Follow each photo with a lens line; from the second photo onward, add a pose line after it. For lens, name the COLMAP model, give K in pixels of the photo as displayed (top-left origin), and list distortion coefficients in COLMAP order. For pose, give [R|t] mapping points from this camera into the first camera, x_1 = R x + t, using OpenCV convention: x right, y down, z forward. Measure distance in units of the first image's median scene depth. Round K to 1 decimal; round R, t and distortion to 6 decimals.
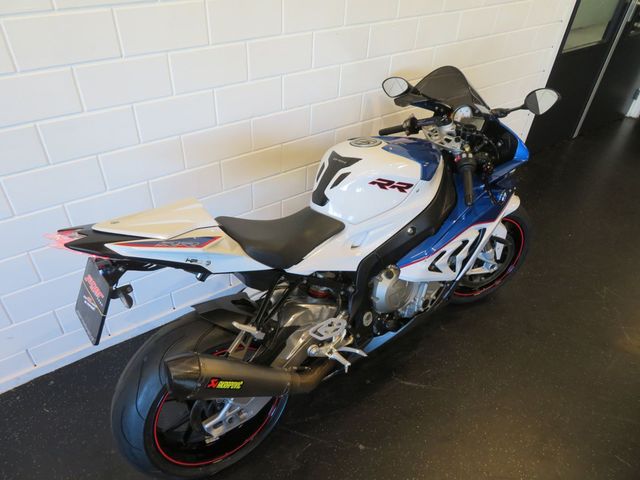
lens RADIAL K [[459.5, 0, 320.0], [0, 459.5, 240.0], [0, 0, 1]] dist [-0.005442, 0.004066]
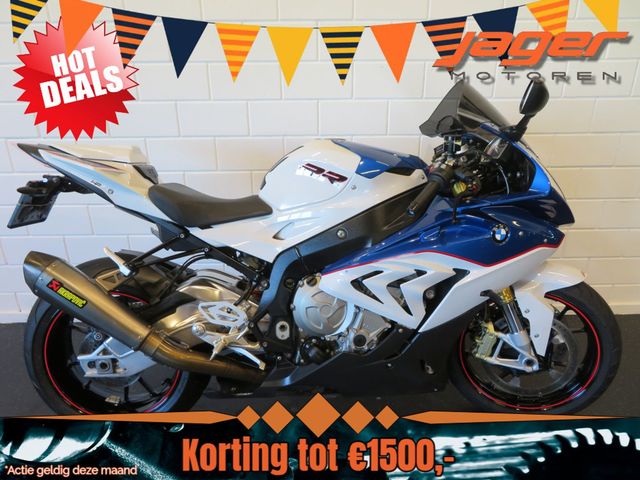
lens RADIAL K [[459.5, 0, 320.0], [0, 459.5, 240.0], [0, 0, 1]] dist [-0.005442, 0.004066]
pose [[0.822410, 0.162119, -0.545306, 0.615760], [-0.318943, 0.925120, -0.205981, 0.173965], [0.471080, 0.343323, 0.812535, 0.284212]]
